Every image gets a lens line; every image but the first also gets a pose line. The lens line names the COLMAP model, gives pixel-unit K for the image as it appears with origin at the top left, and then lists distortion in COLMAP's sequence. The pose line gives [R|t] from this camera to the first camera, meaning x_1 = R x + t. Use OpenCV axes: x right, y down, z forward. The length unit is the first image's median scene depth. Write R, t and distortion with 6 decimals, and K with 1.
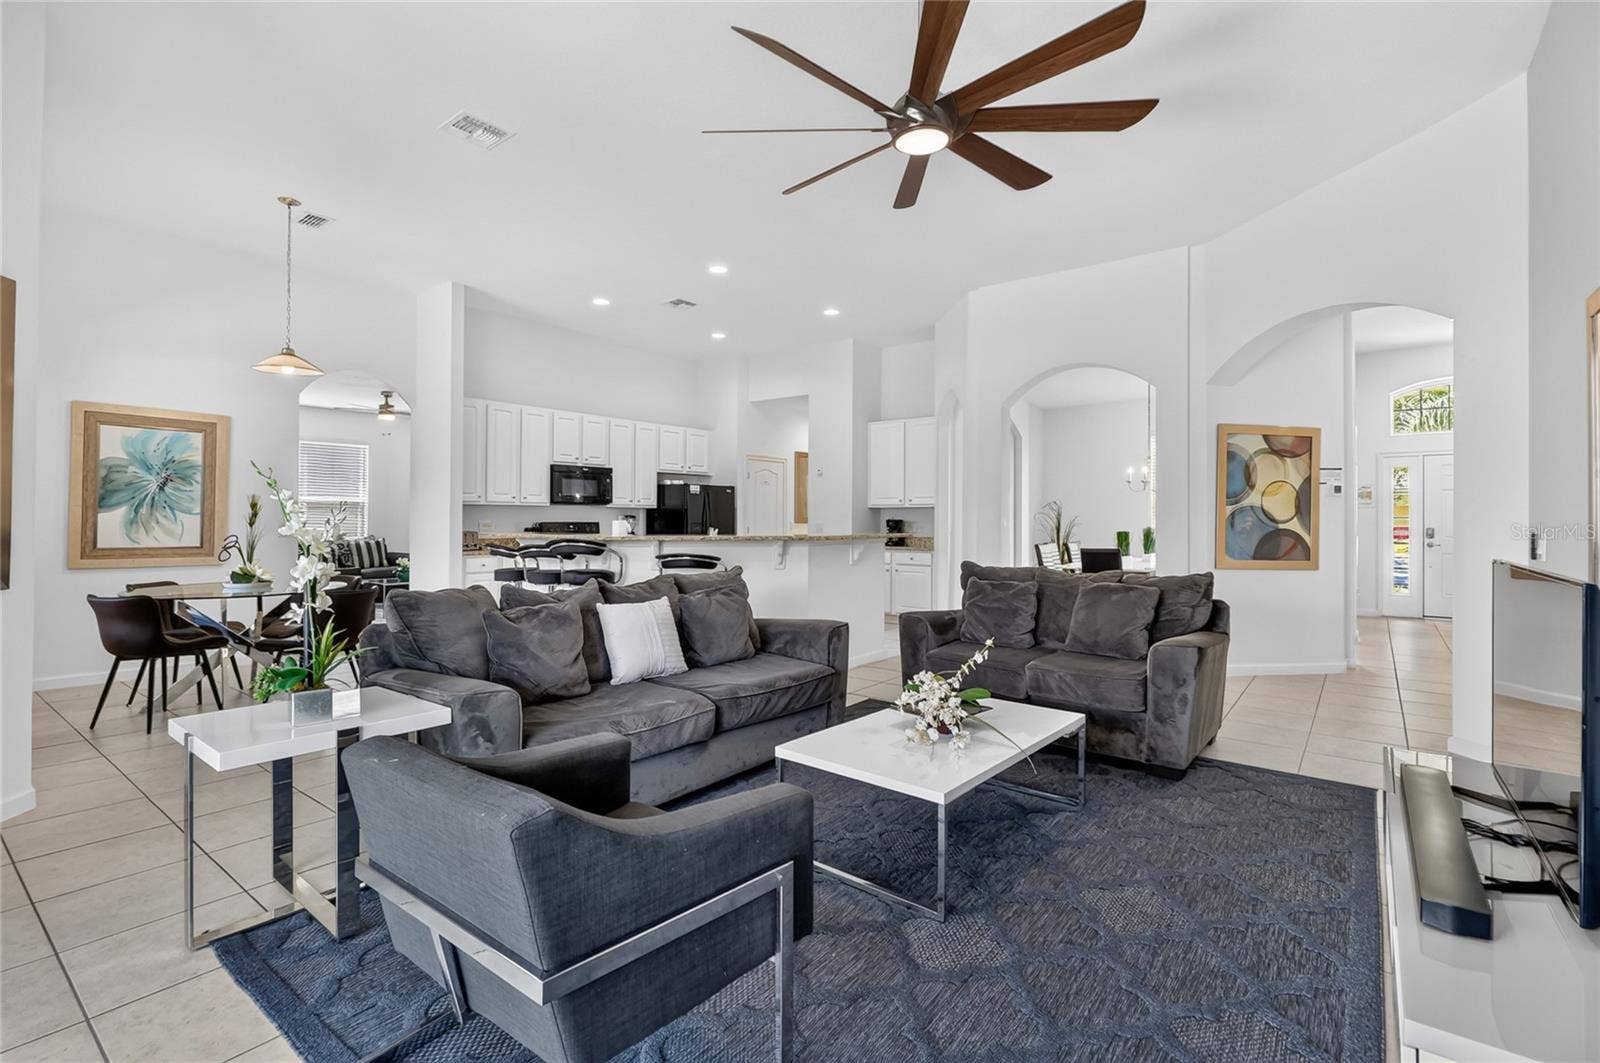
lens RADIAL K [[737.9, 0, 803.4], [0, 737.9, 509.2], [0, 0, 1]] dist [-0.001270, 0.000116]
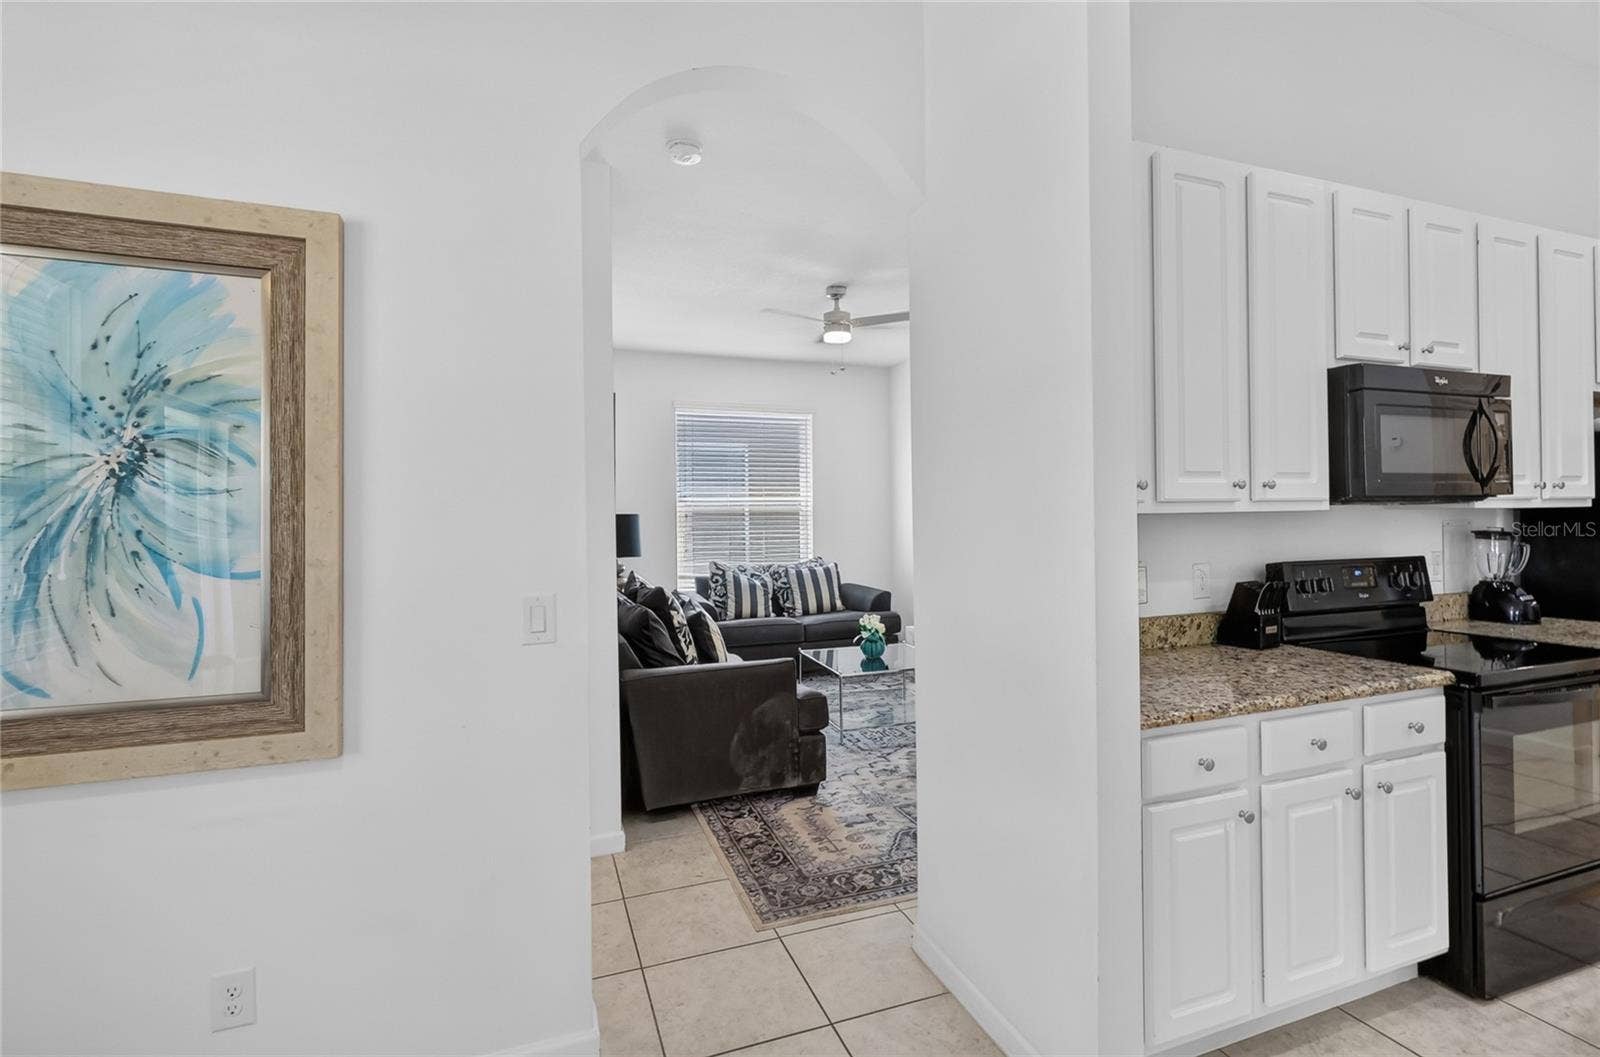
lens RADIAL K [[729.5, 0, 798.4], [0, 729.5, 517.5], [0, 0, 1]] dist [0.000149, 0.000003]
pose [[0.845932, -0.012502, -0.533144, -0.372058], [0.023266, 0.999638, 0.013475, -0.010140], [0.532783, -0.023804, 0.845917, 0.645812]]
